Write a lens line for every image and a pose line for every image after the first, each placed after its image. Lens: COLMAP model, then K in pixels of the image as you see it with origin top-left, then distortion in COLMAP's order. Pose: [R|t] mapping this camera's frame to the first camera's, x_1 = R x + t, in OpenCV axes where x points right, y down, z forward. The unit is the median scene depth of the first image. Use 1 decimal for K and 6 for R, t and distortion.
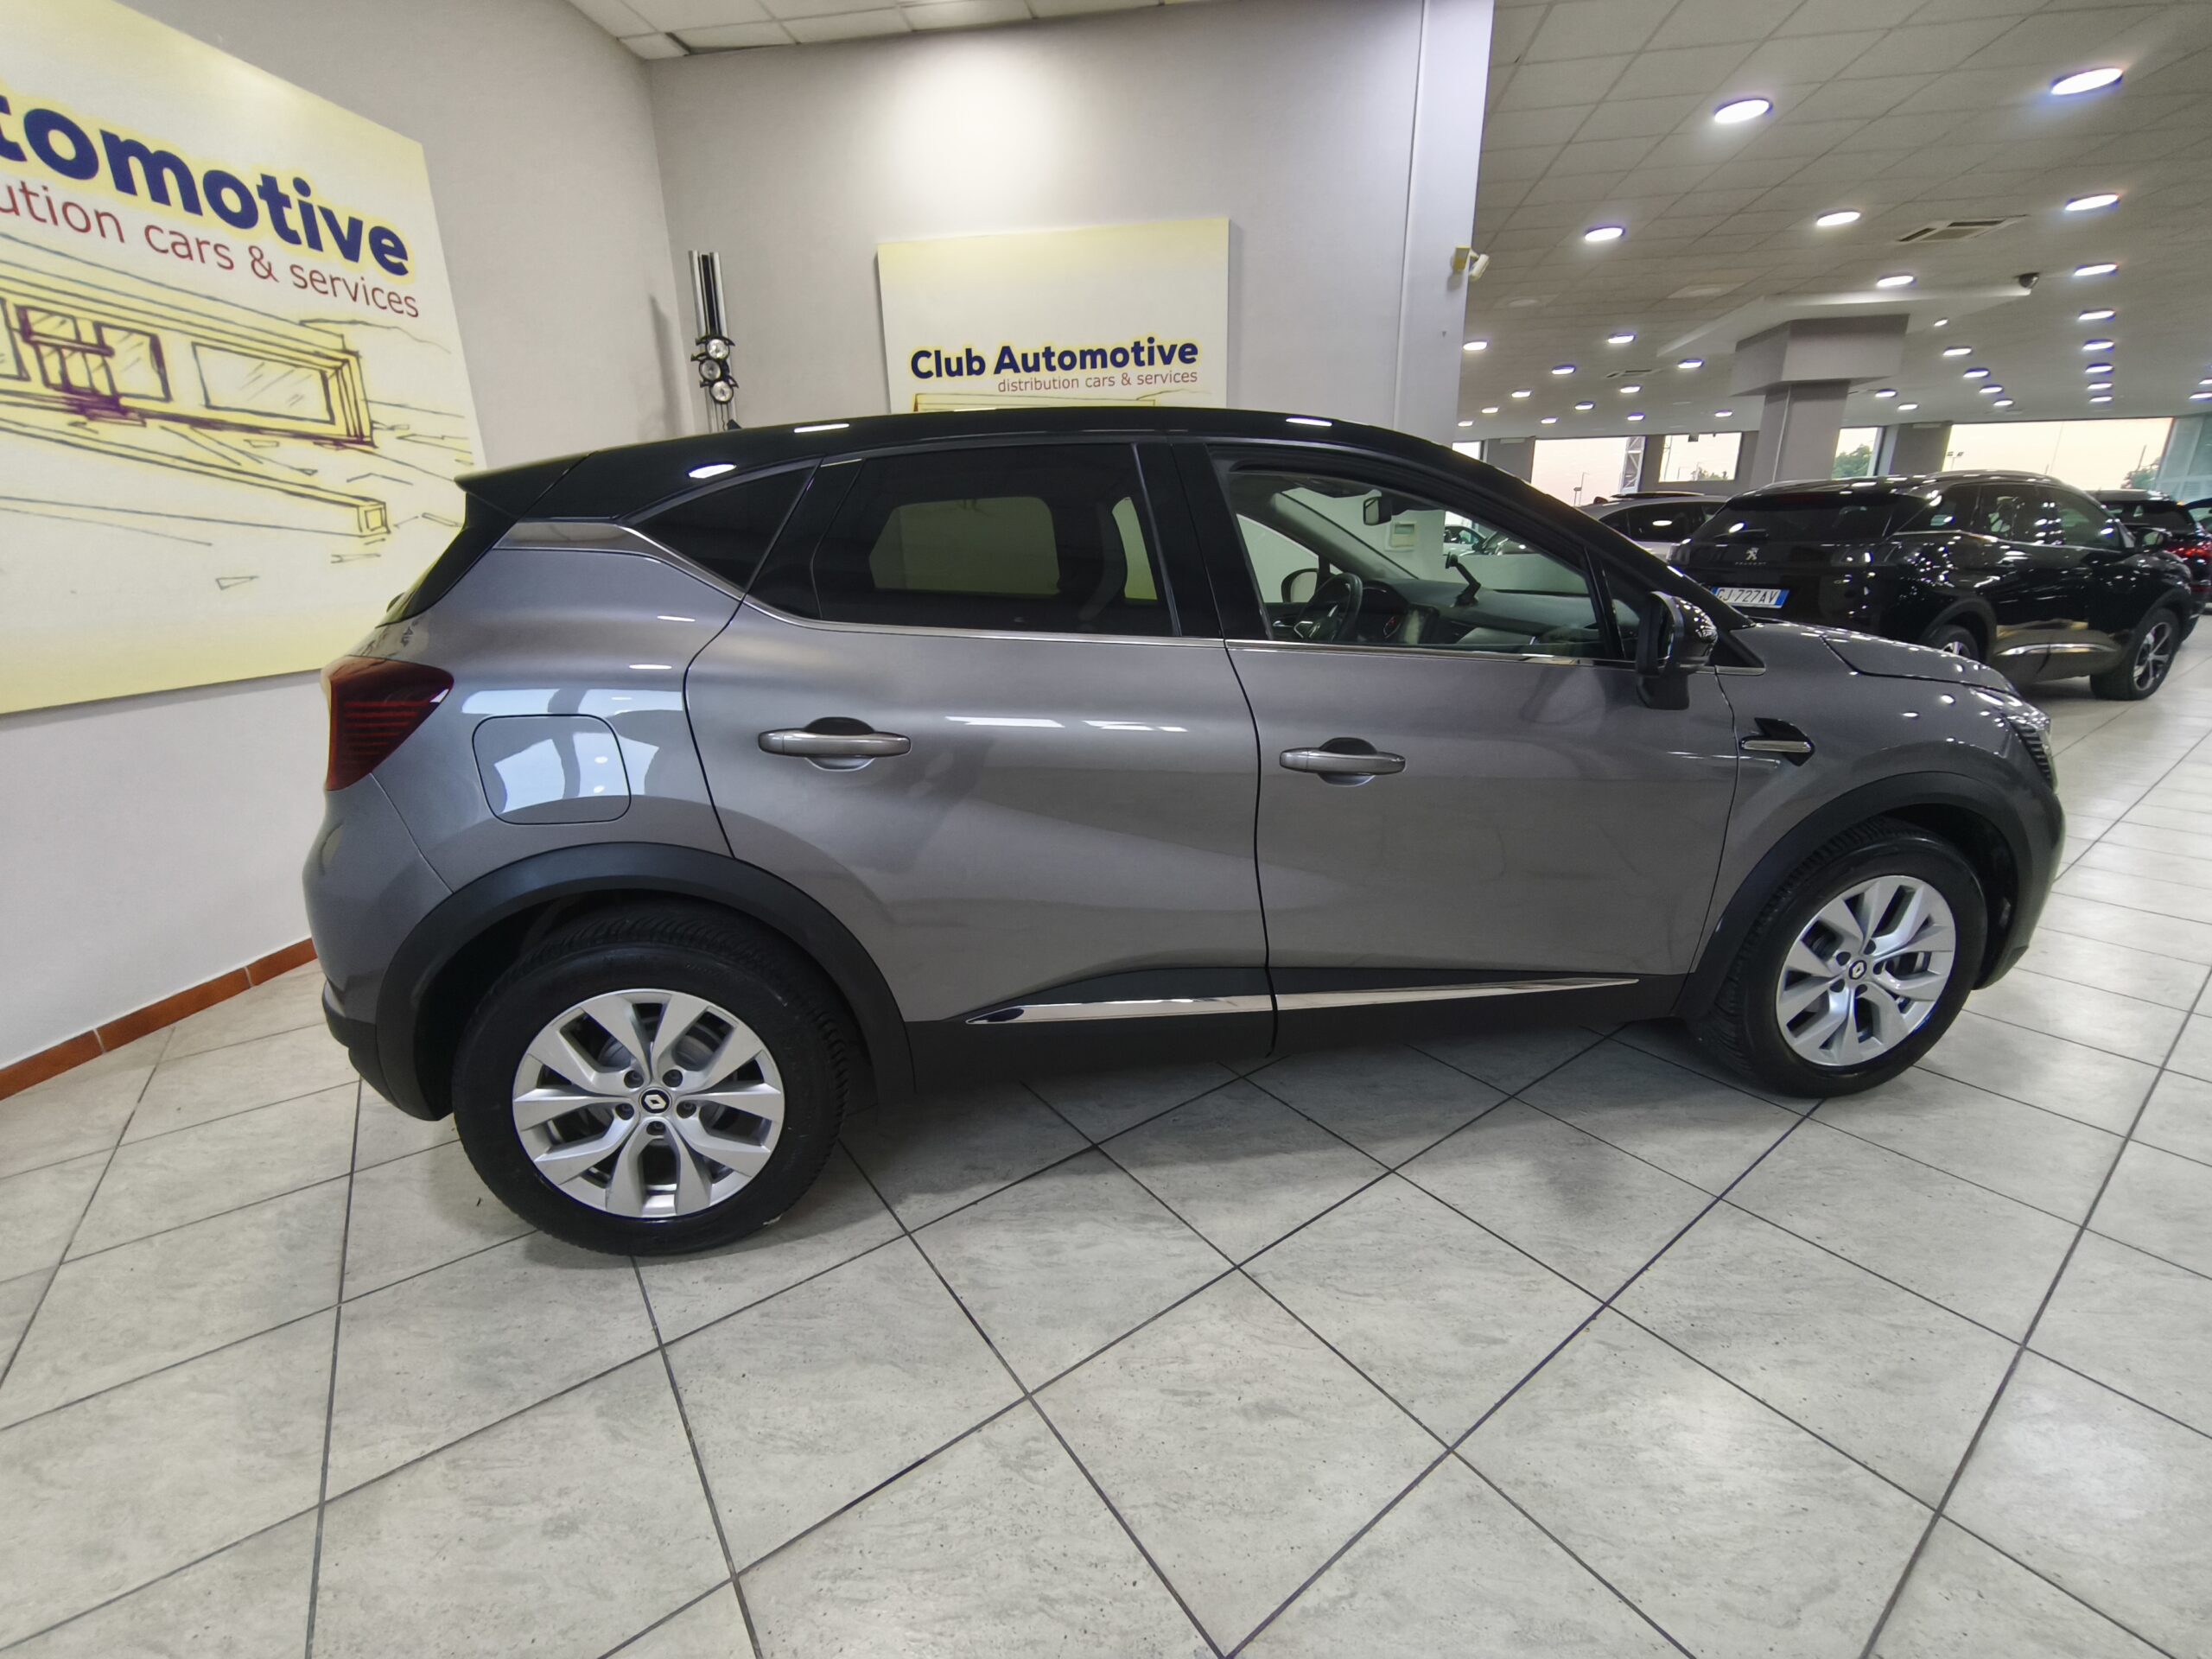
lens RADIAL K [[959.2, 0, 1121.5], [0, 959.2, 837.2], [0, 0, 1]] dist [-0.002936, -0.000497]
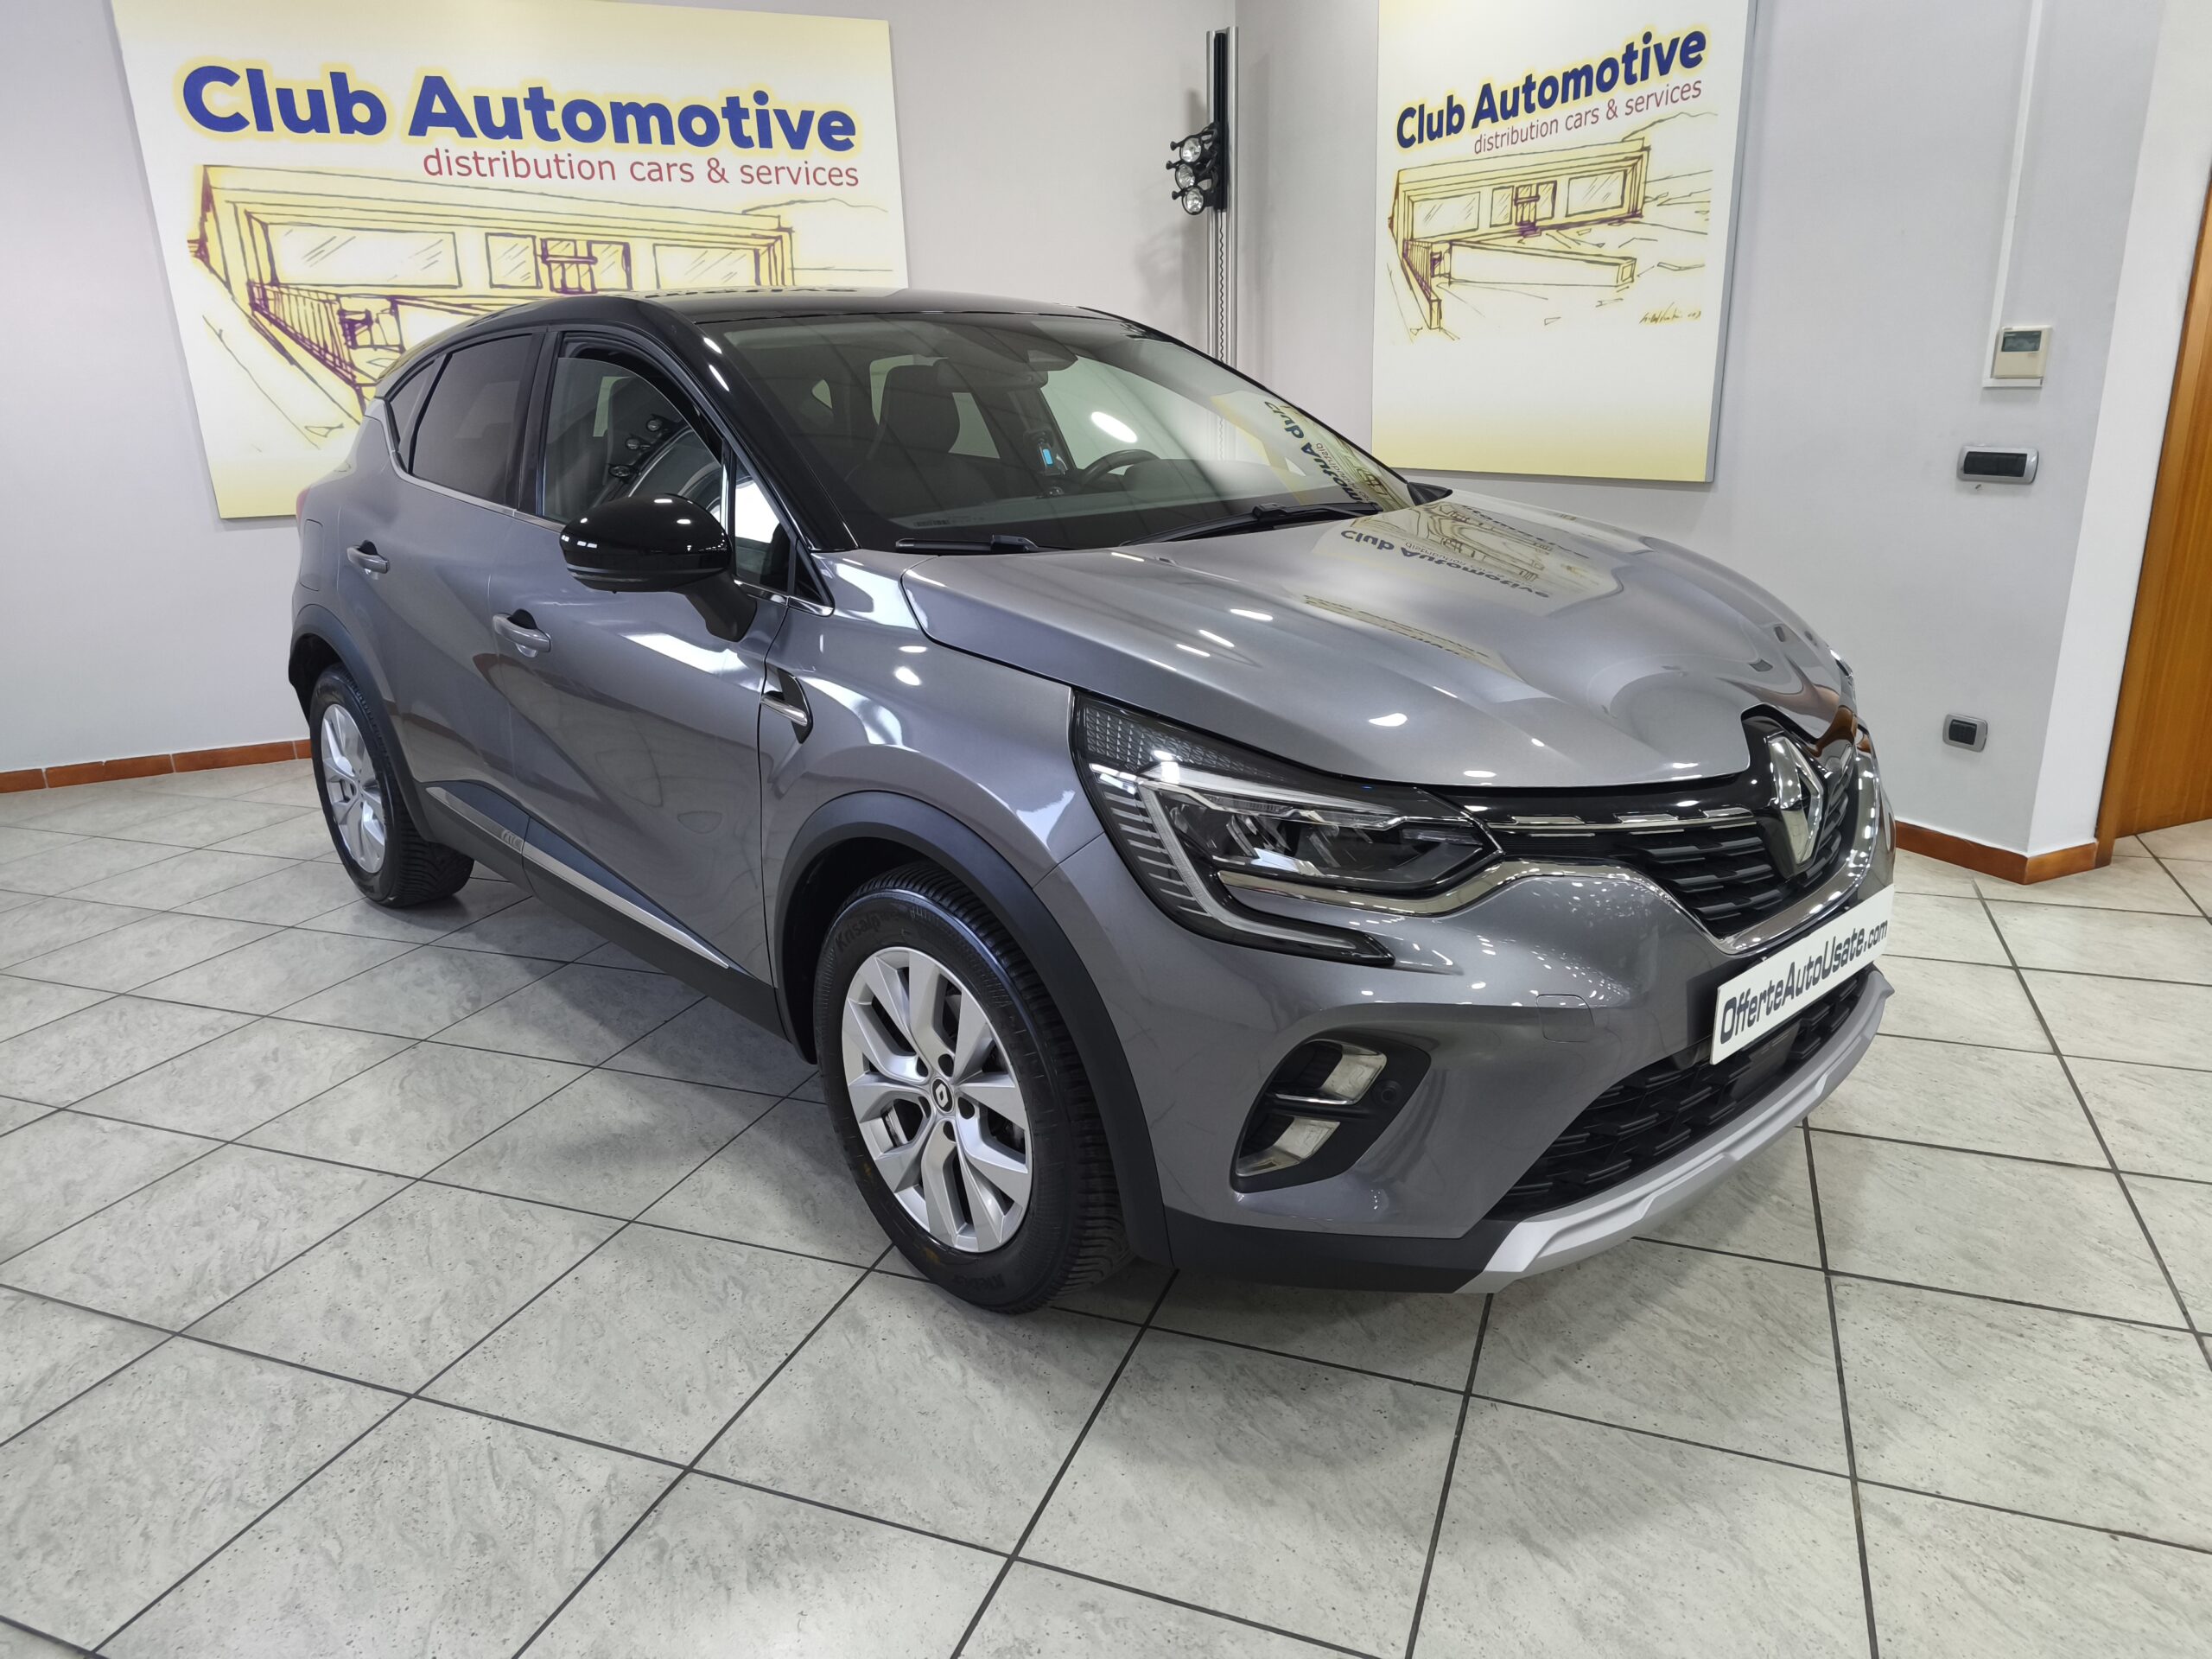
lens RADIAL K [[1492.8, 0, 1090.2], [0, 1492.8, 833.5], [0, 0, 1]] dist [0.096278, -0.075149]
pose [[0.519467, 0.247982, -0.817716, 1.090087], [-0.228986, 0.962361, 0.146380, -0.139807], [0.823237, 0.111206, 0.556699, 0.330032]]
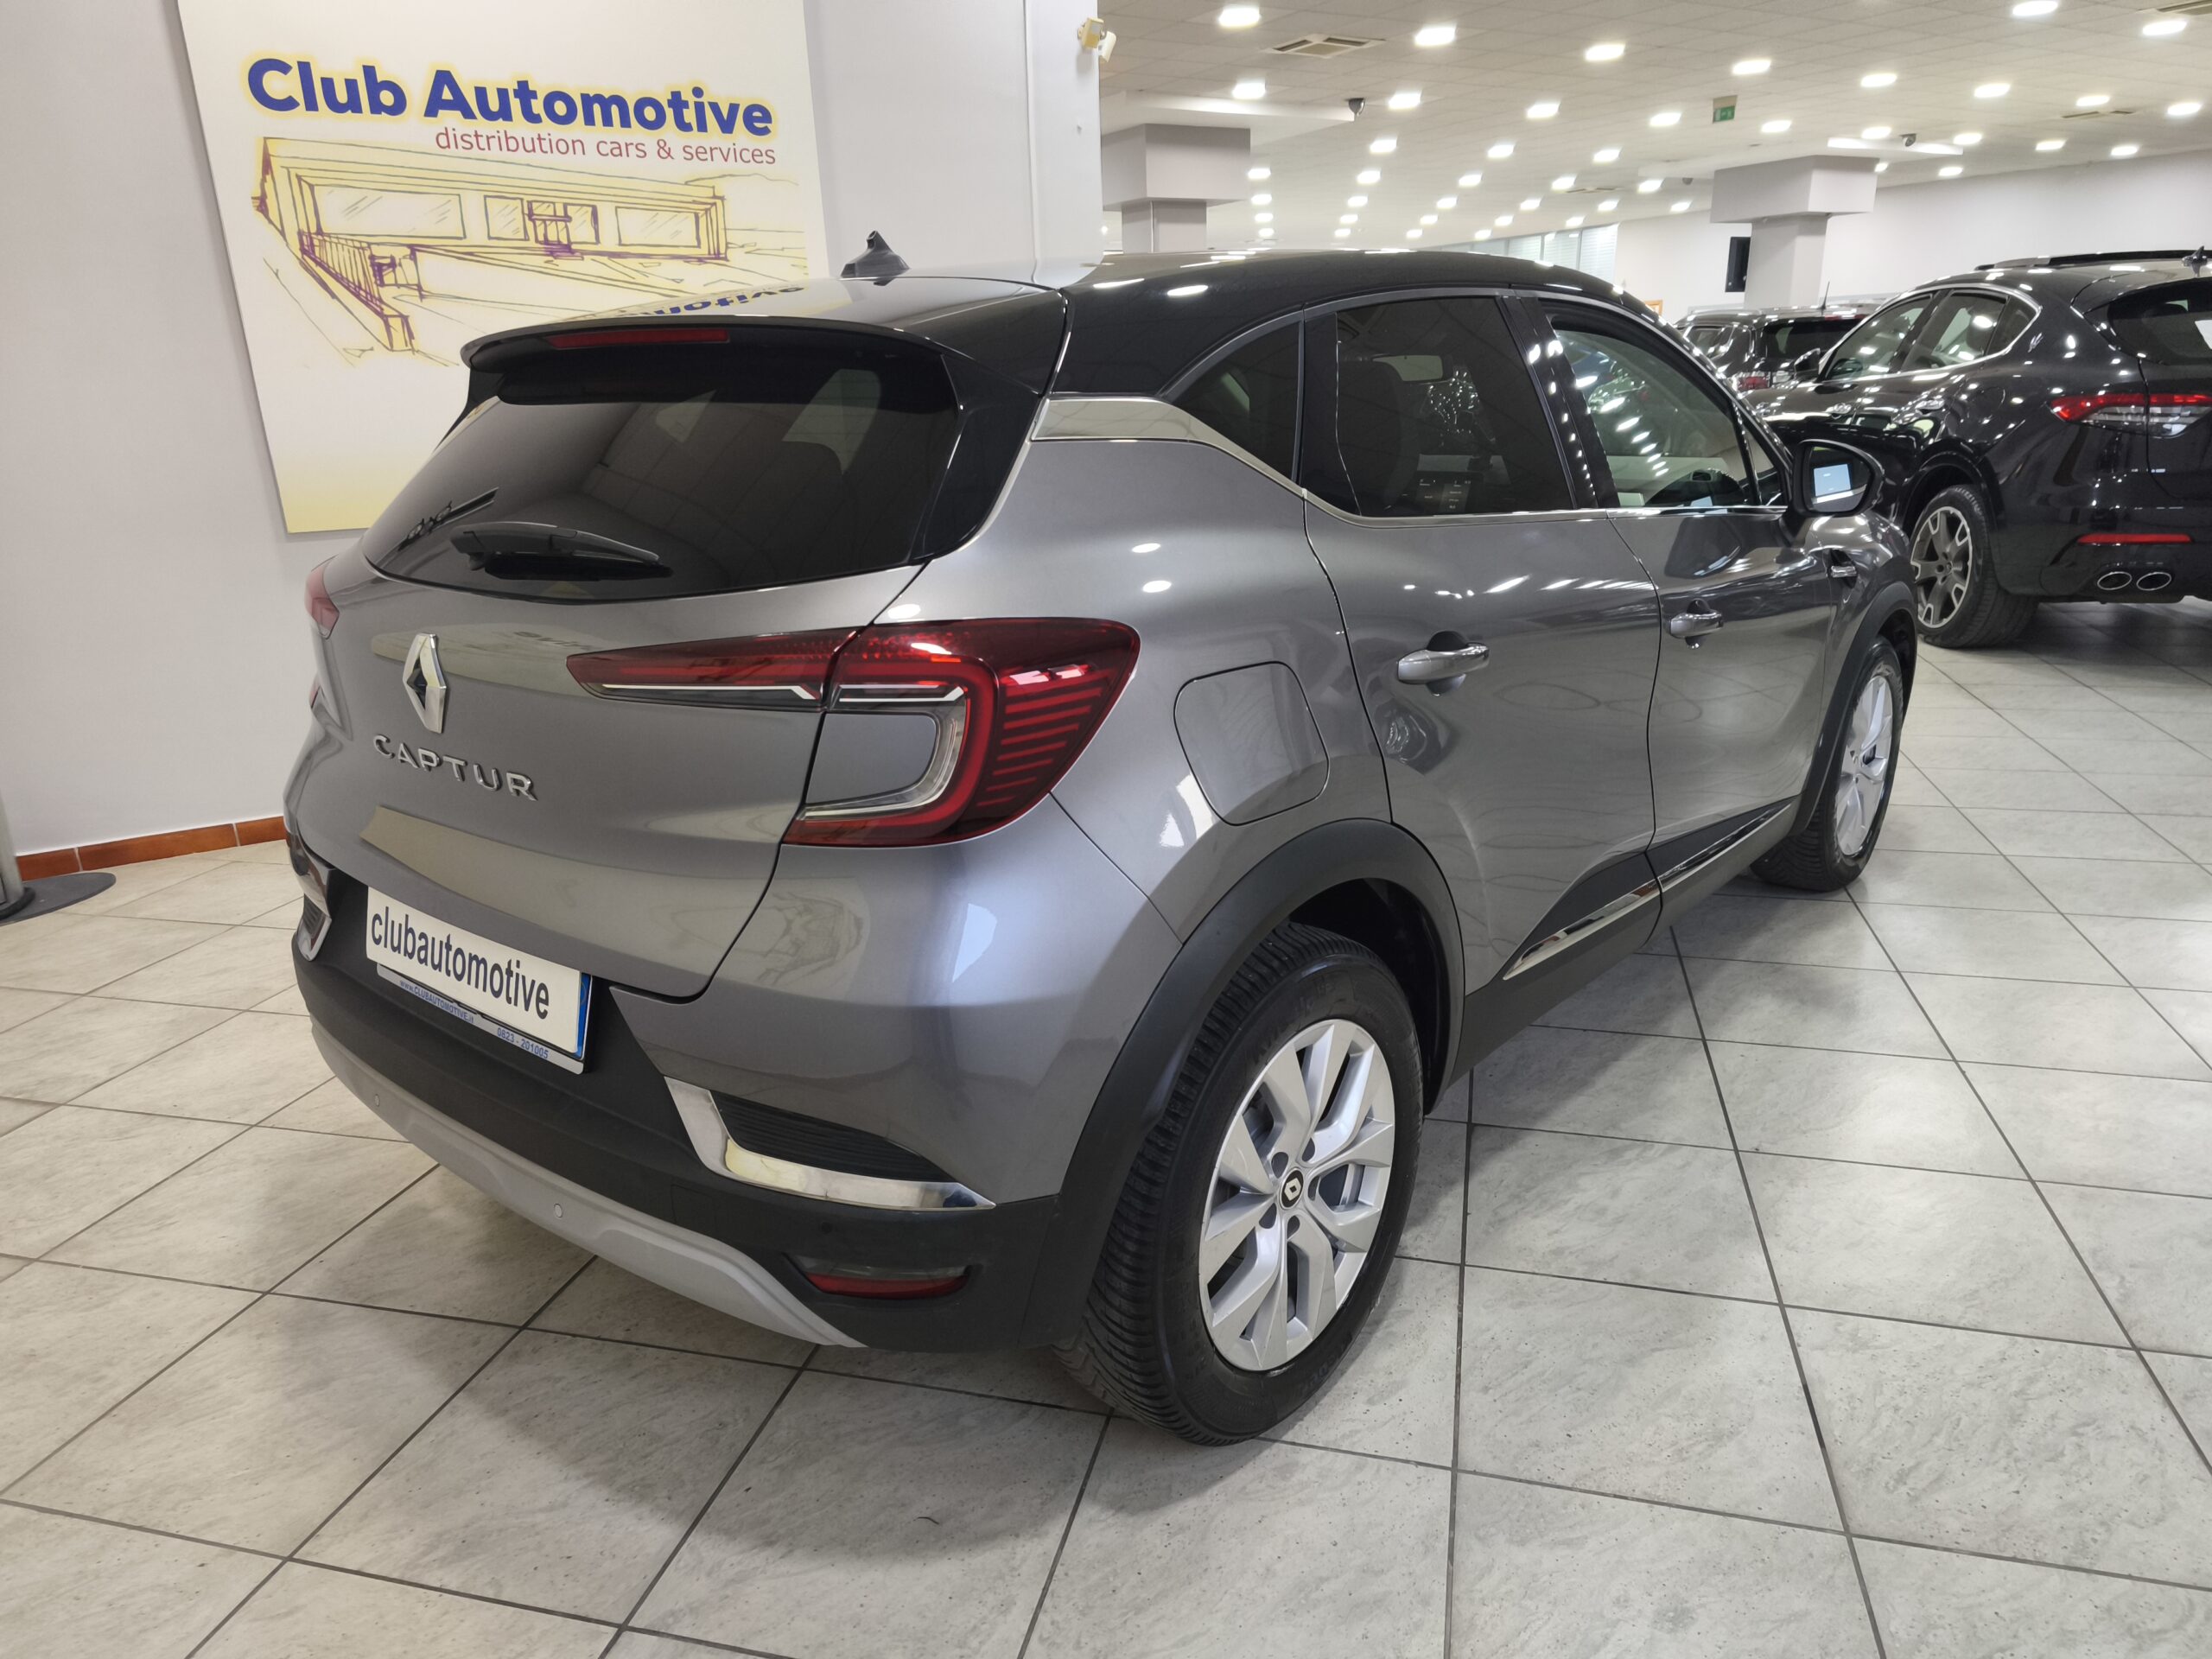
lens RADIAL K [[1453.8, 0, 1191.3], [0, 1453.8, 819.6], [0, 0, 1]] dist [0.104491, -0.080841]
pose [[0.757359, -0.196754, 0.622652, -0.627297], [0.208634, 0.976458, 0.054784, -0.039326], [-0.618772, 0.088415, 0.780579, 0.080558]]
